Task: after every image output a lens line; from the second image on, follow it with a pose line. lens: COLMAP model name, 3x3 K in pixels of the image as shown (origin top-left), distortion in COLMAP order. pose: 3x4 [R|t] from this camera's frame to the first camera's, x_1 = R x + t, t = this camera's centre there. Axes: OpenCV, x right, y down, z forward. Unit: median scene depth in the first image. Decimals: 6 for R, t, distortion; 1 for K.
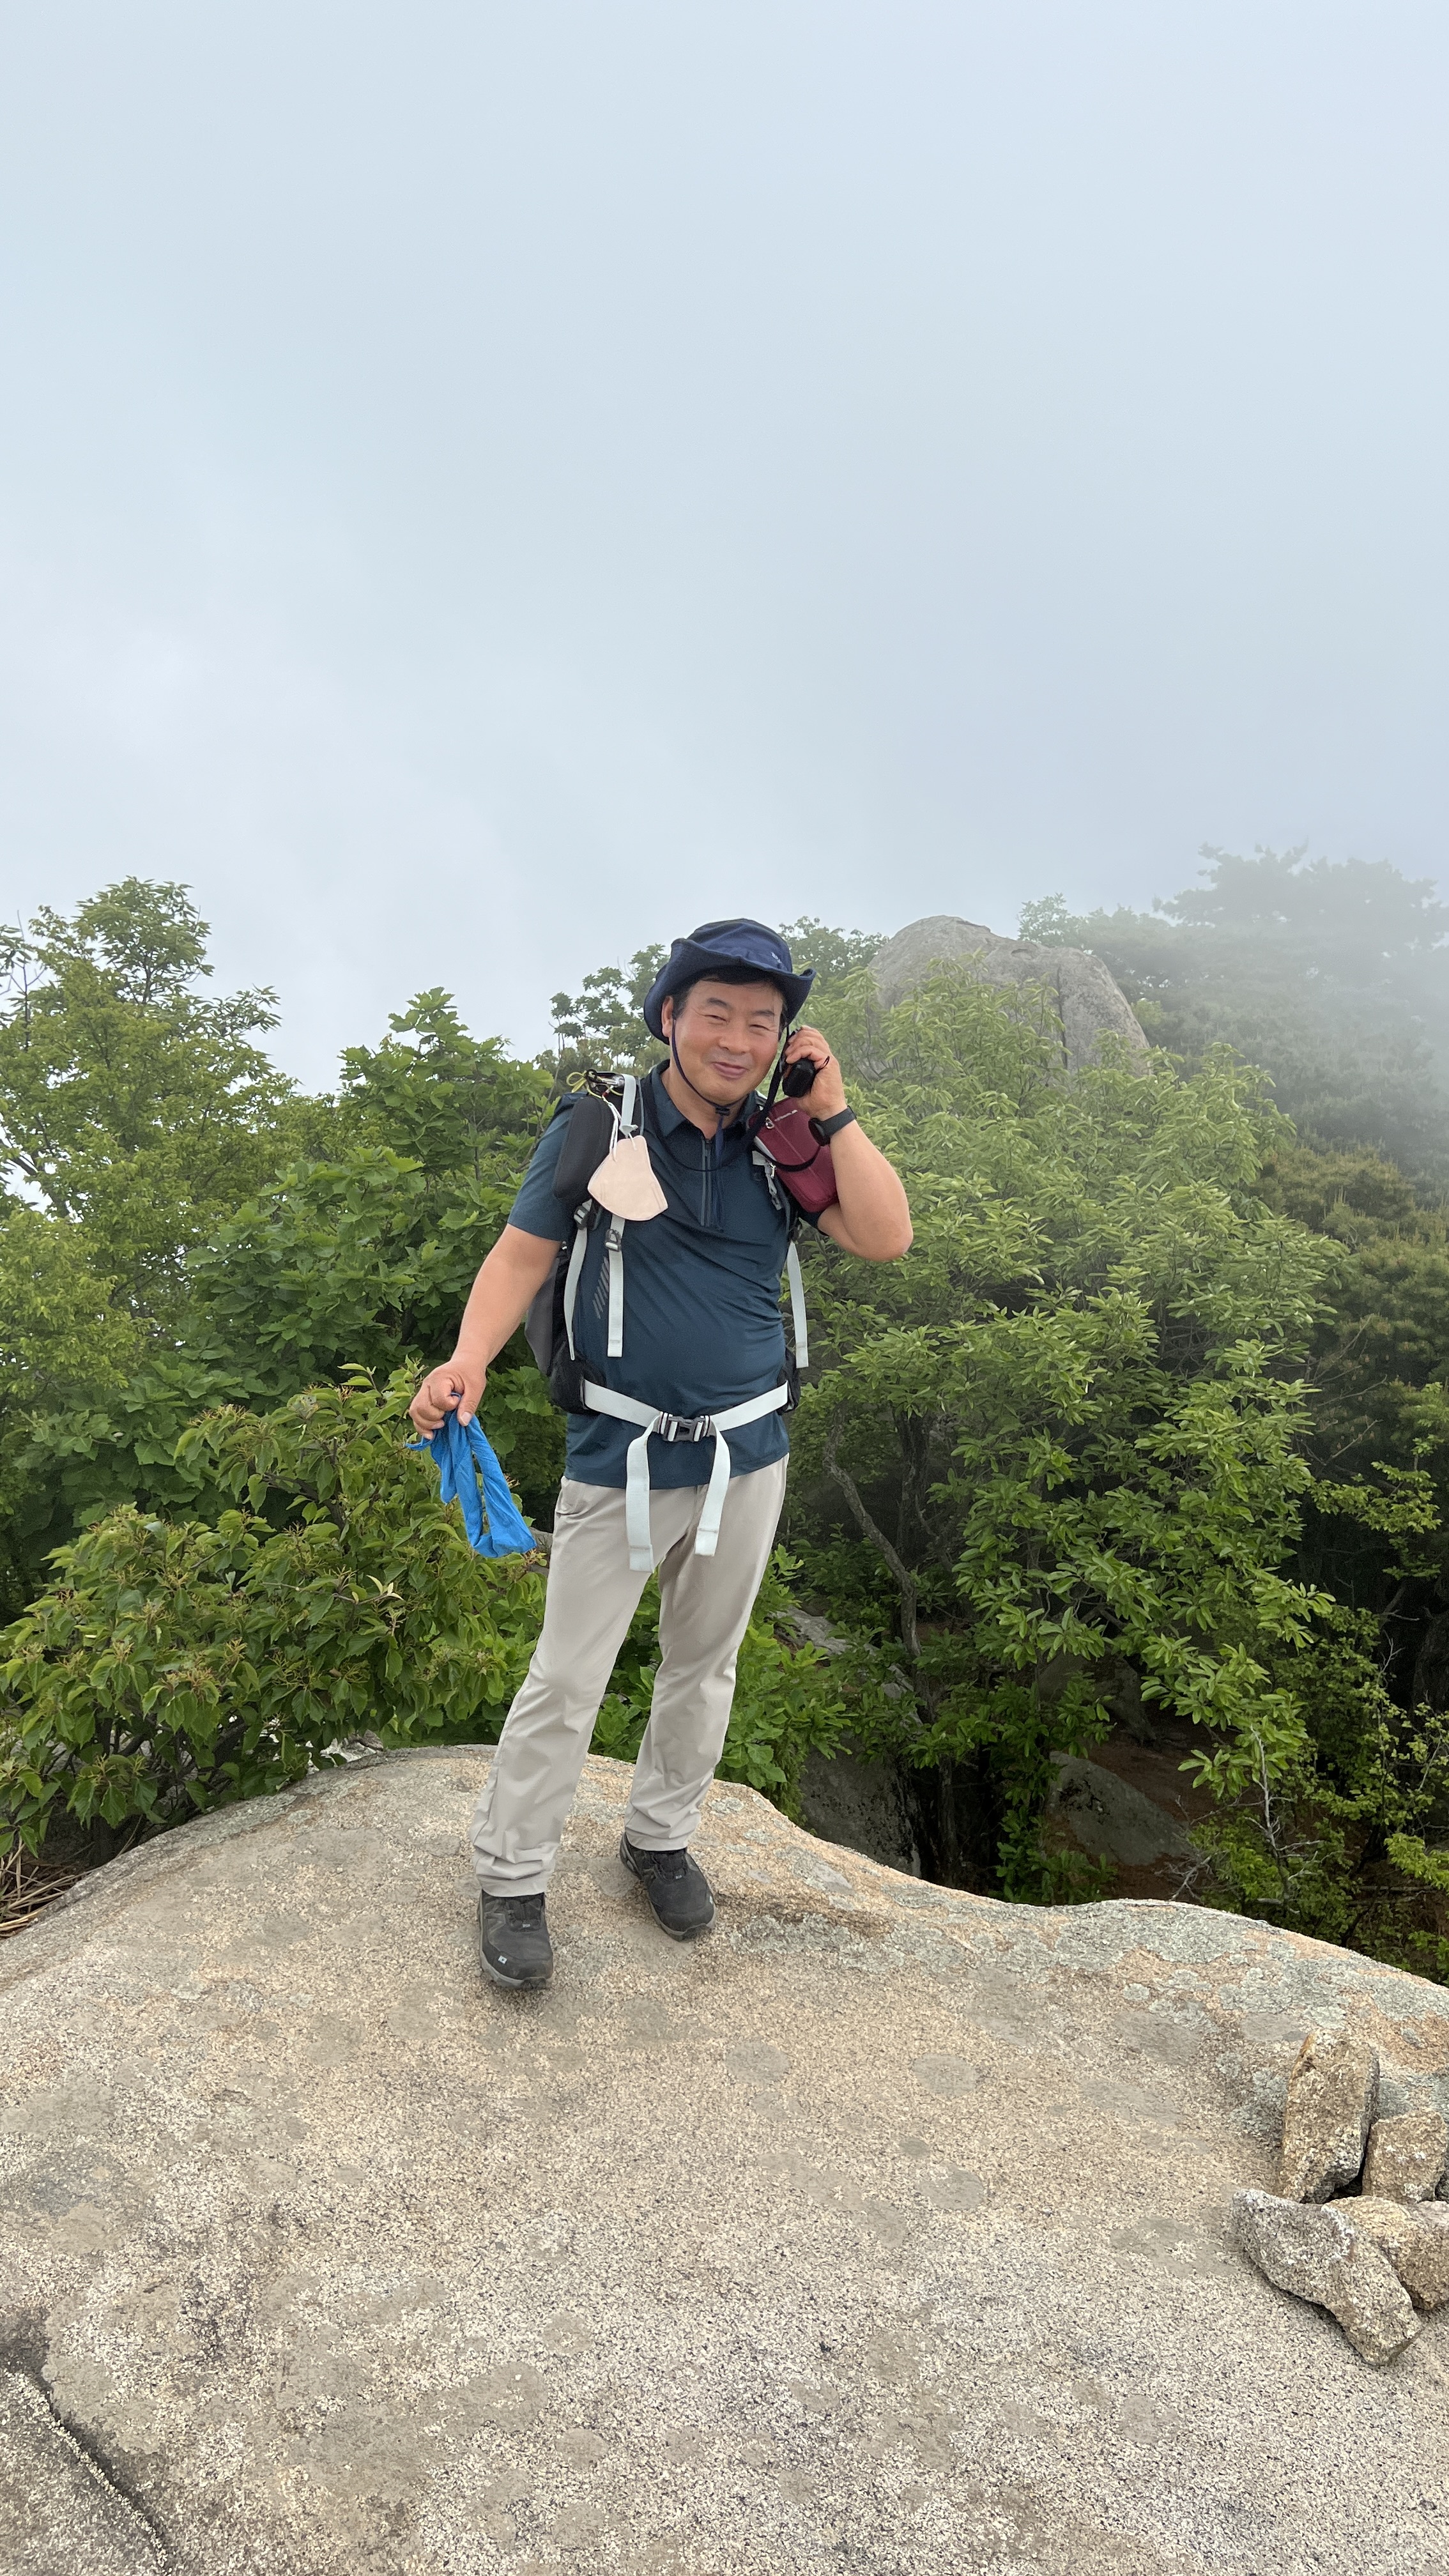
lens RADIAL K [[1928.3, 0, 748.2], [0, 1928.3, 1305.5], [0, 0, 1]] dist [0.049895, -0.054411]
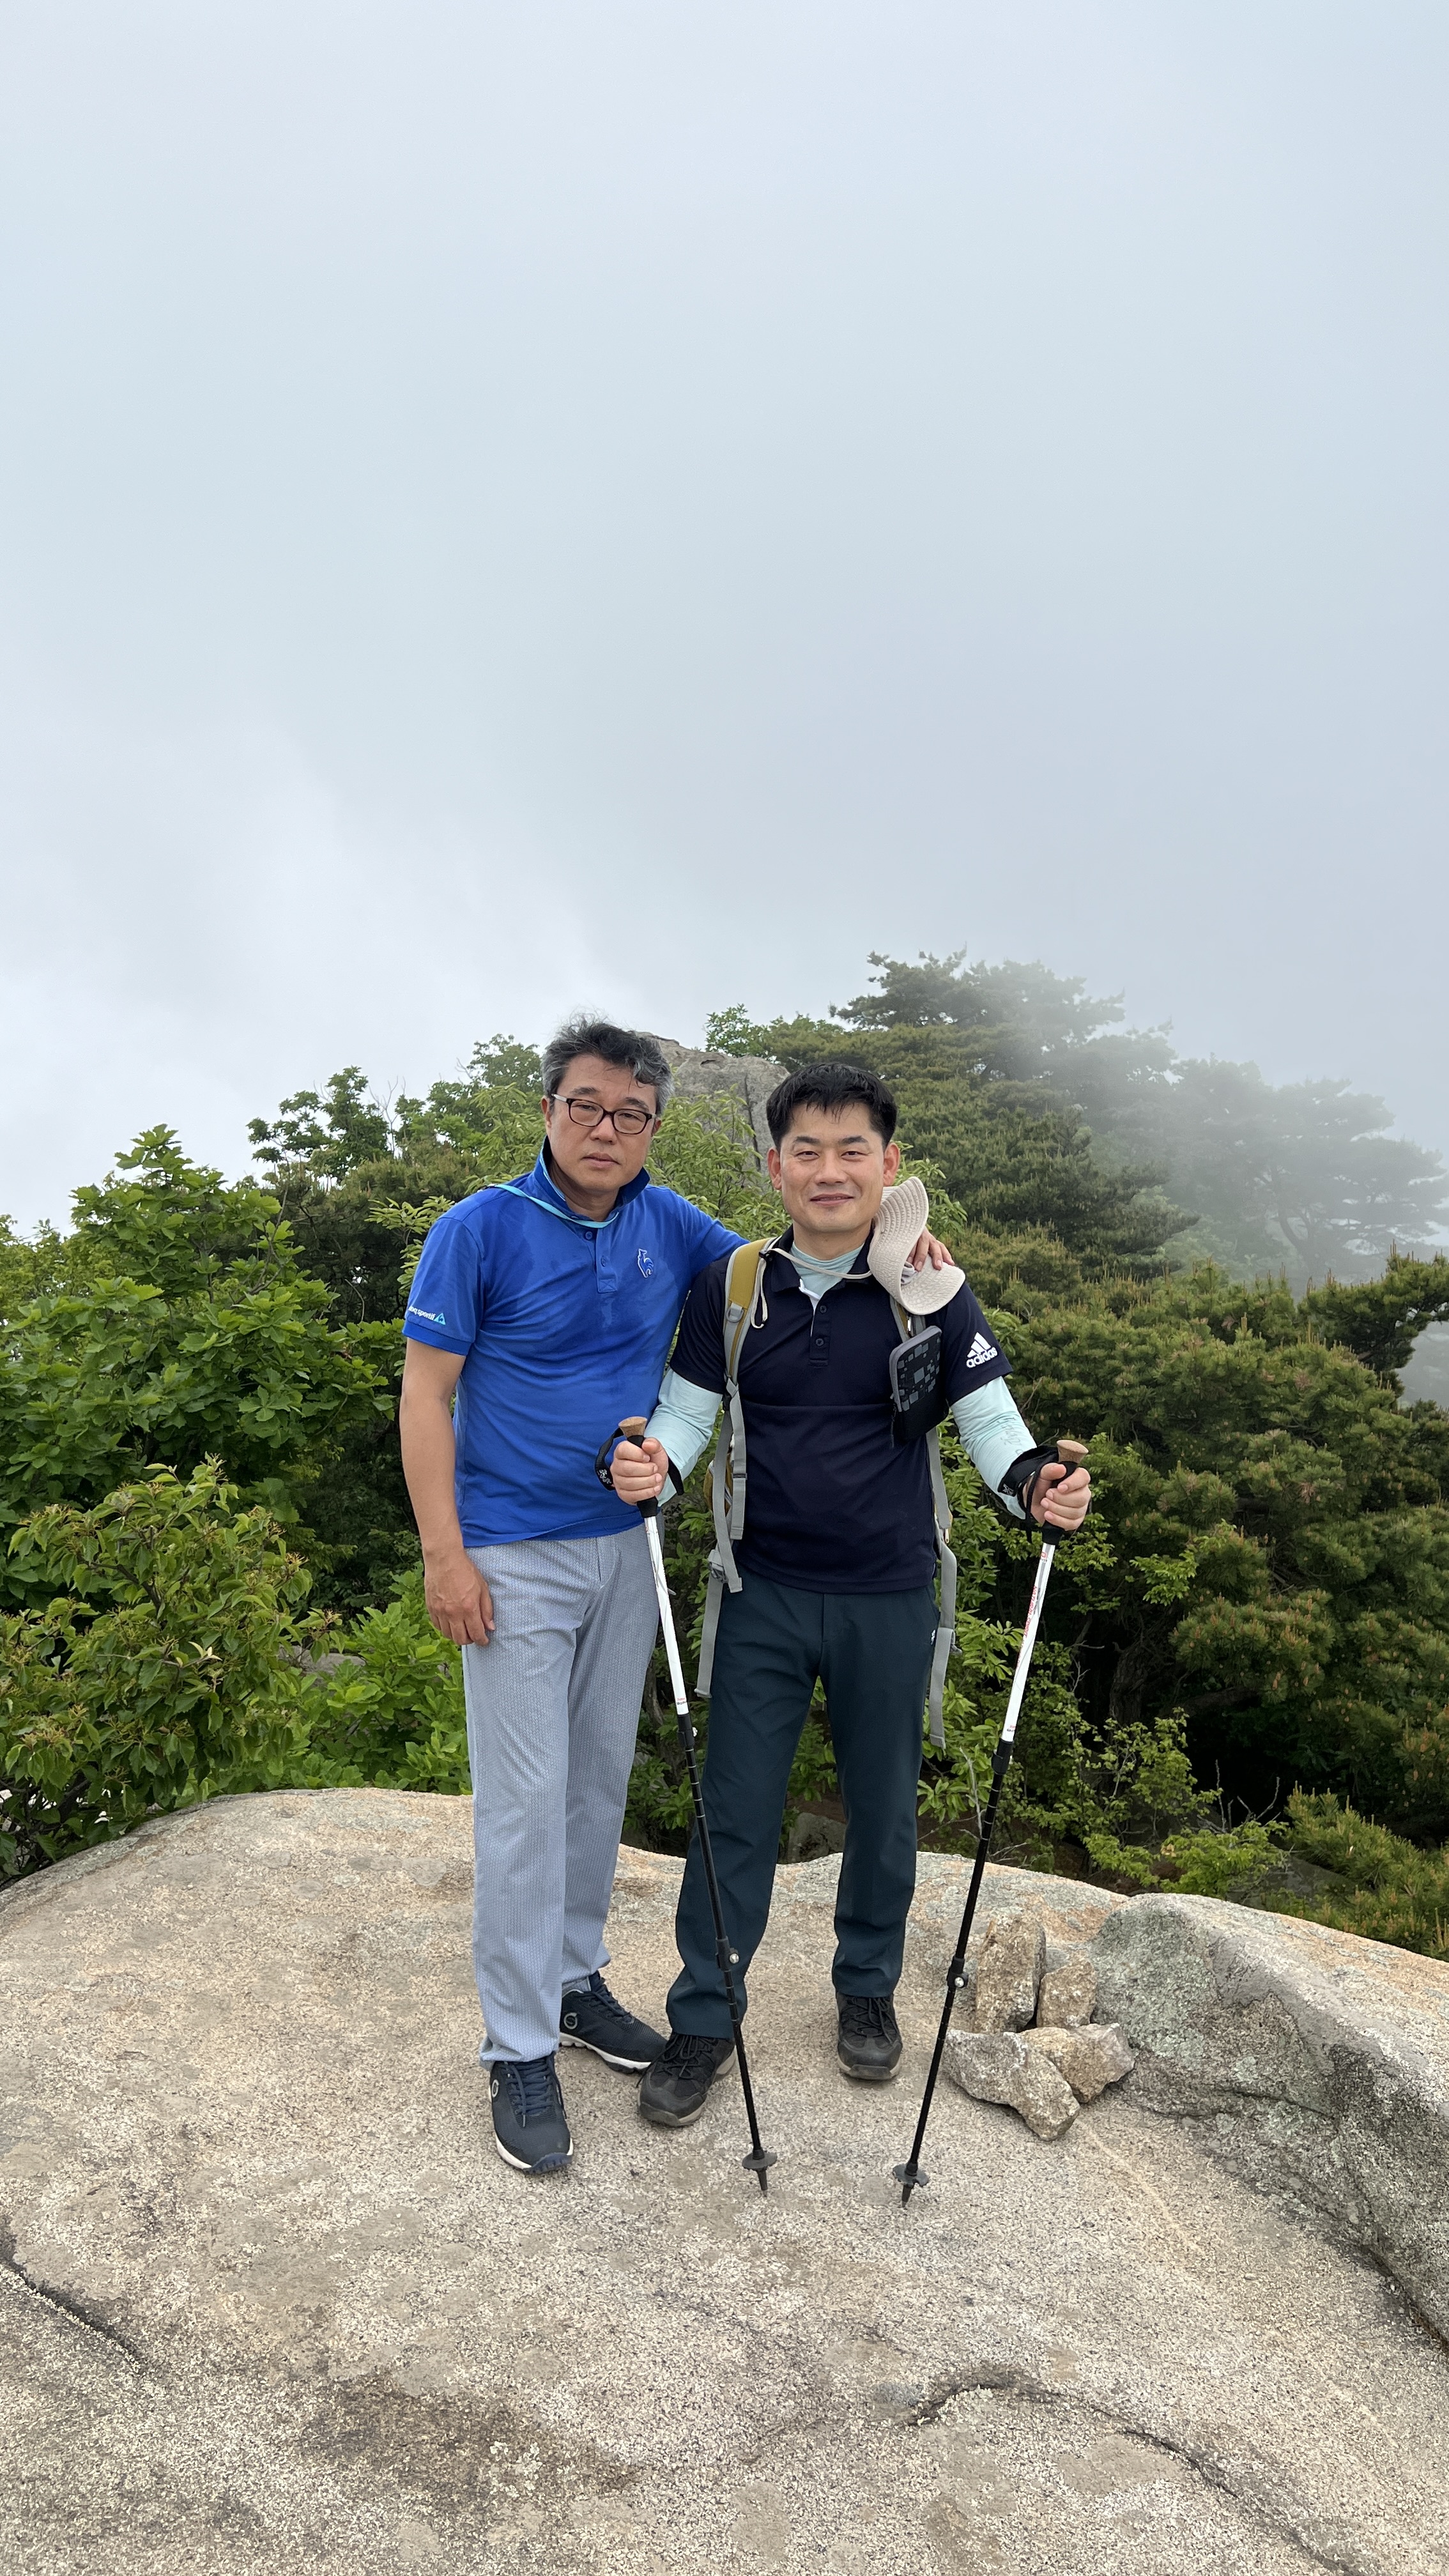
lens RADIAL K [[1928.3, 0, 728.8], [0, 1928.3, 1297.6], [0, 0, 1]] dist [0.049895, -0.054411]
pose [[0.988098, -0.060605, 0.141387, -0.028690], [0.068883, 0.996140, -0.054402, 0.019336], [-0.137544, 0.063494, 0.988458, -0.200232]]
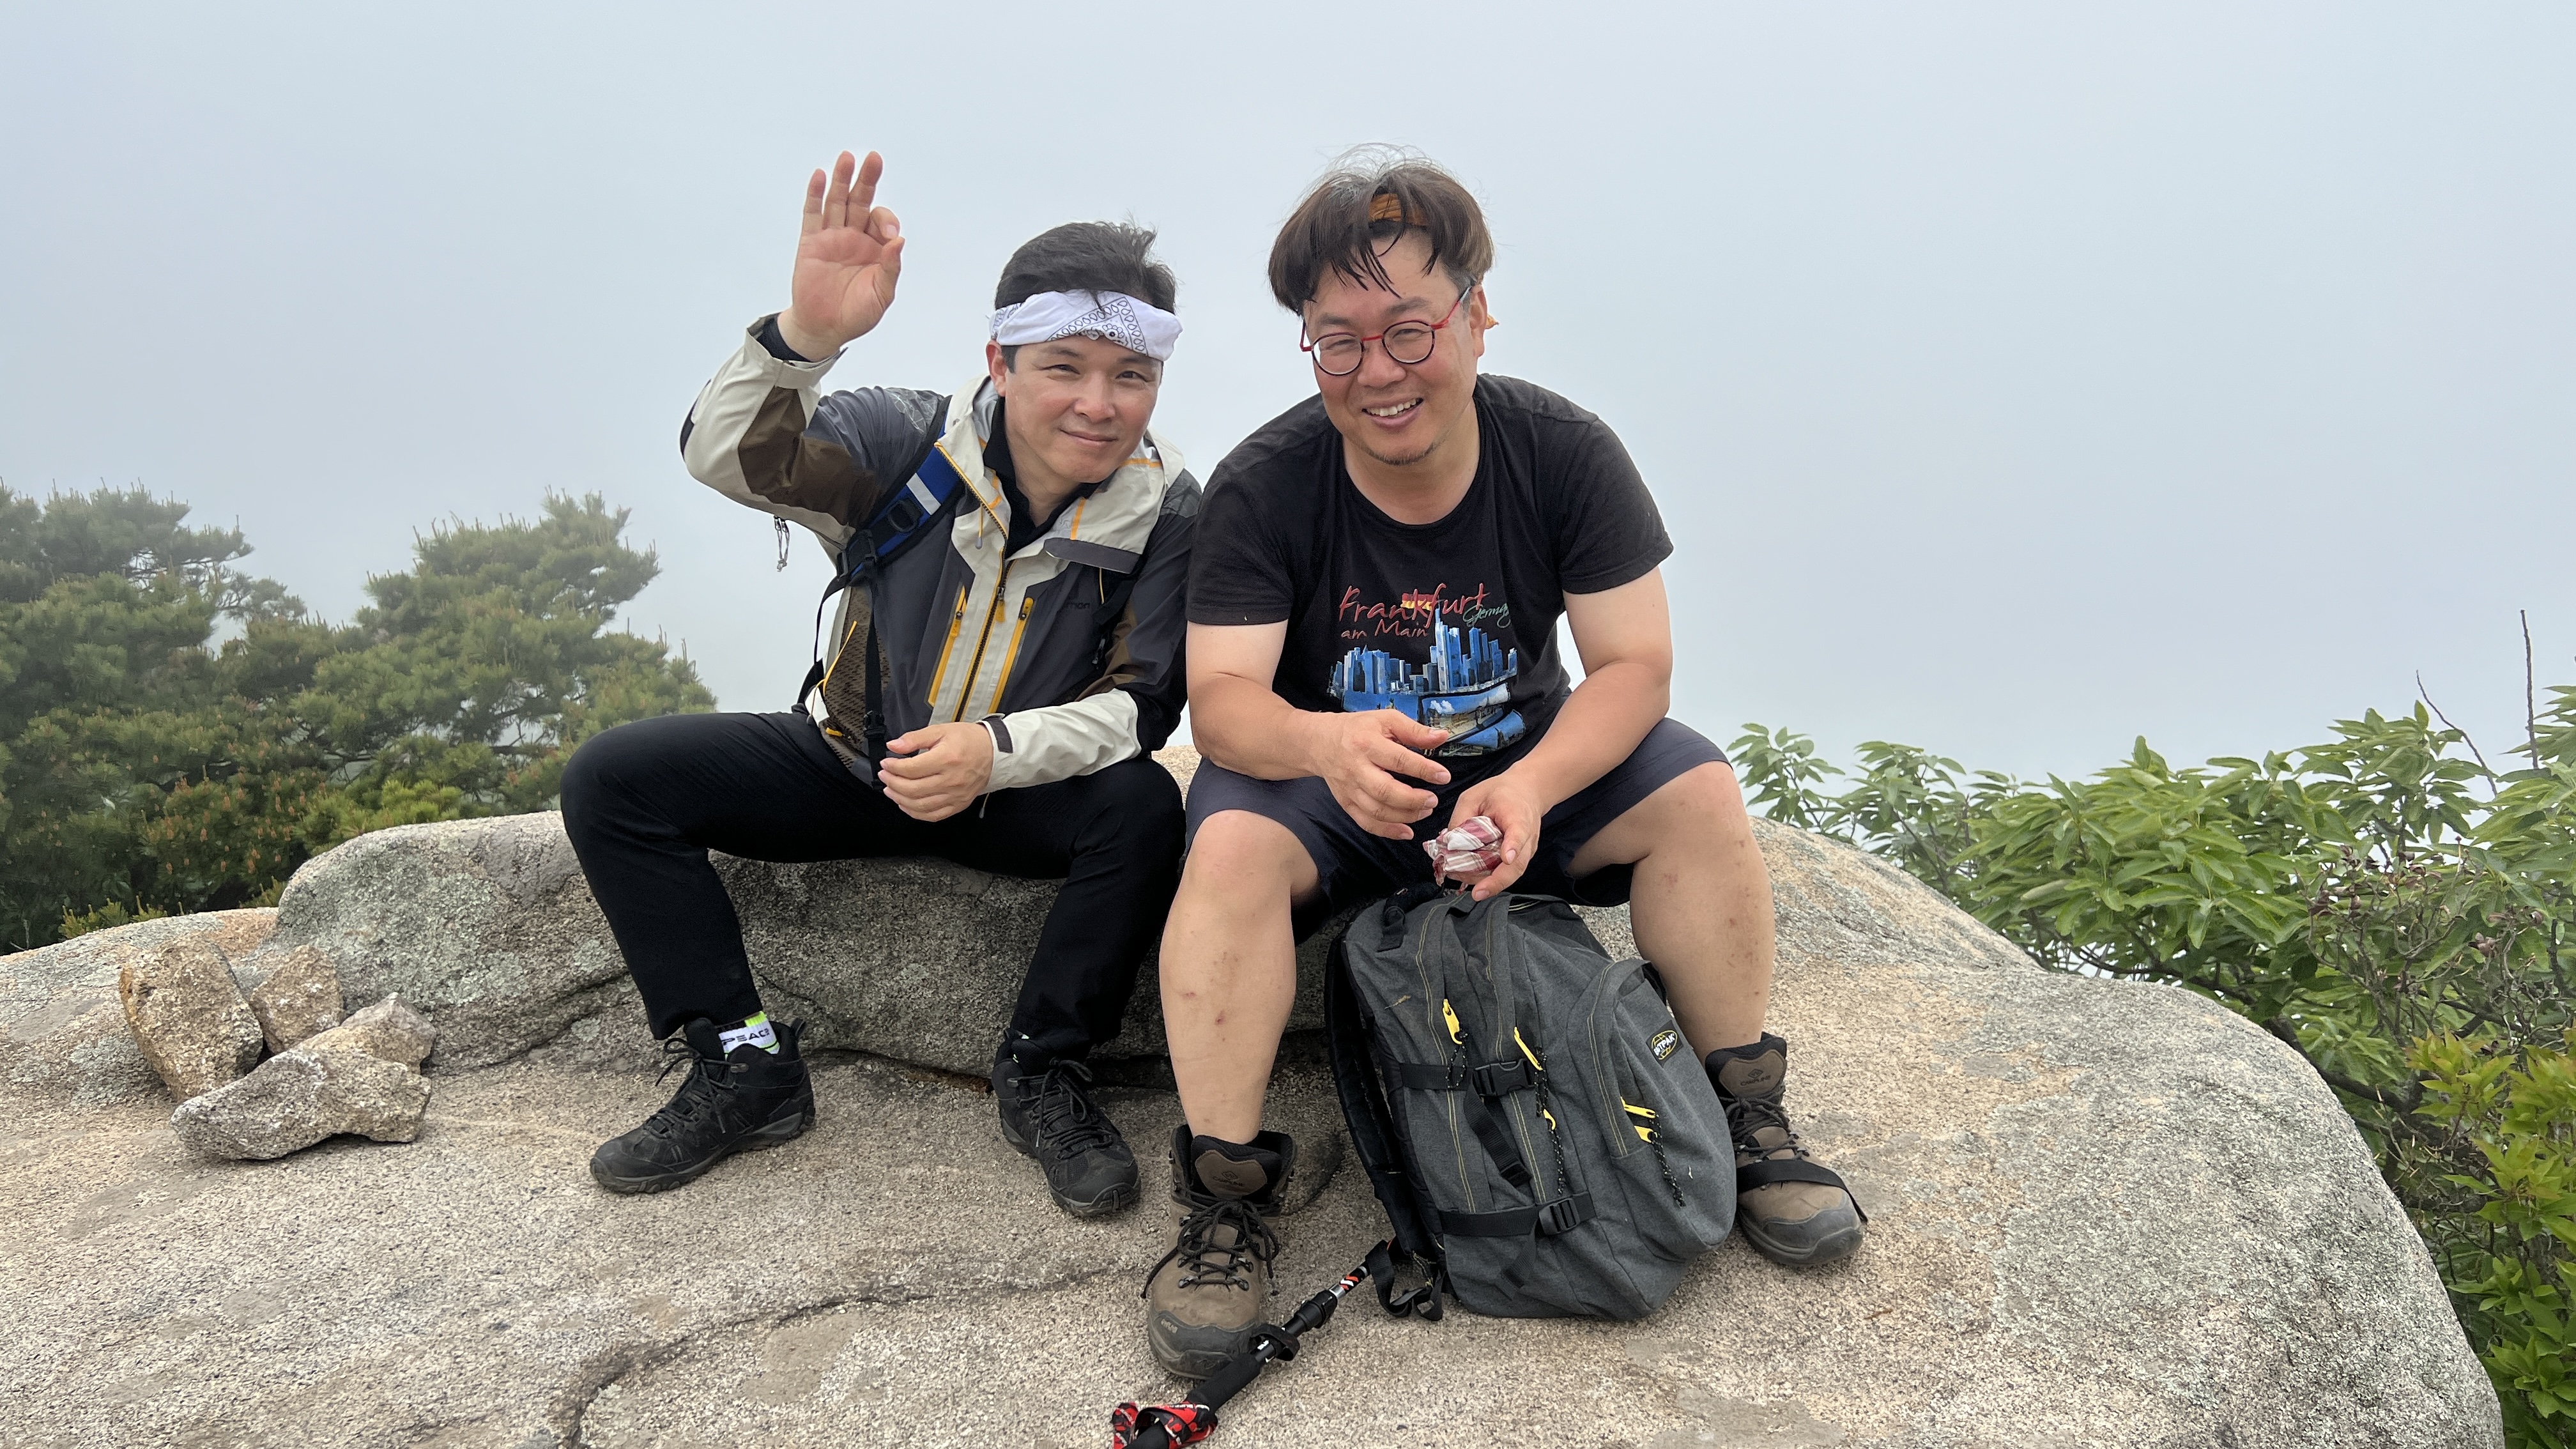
lens RADIAL K [[1928.3, 0, 1276.4], [0, 1928.3, 730.5], [0, 0, 1]] dist [0.049895, -0.054411]
pose [[0.388028, -0.353140, 0.851309, -0.163746], [0.246763, 0.929766, 0.273210, 0.126629], [-0.887999, 0.104059, 0.447917, 0.109849]]
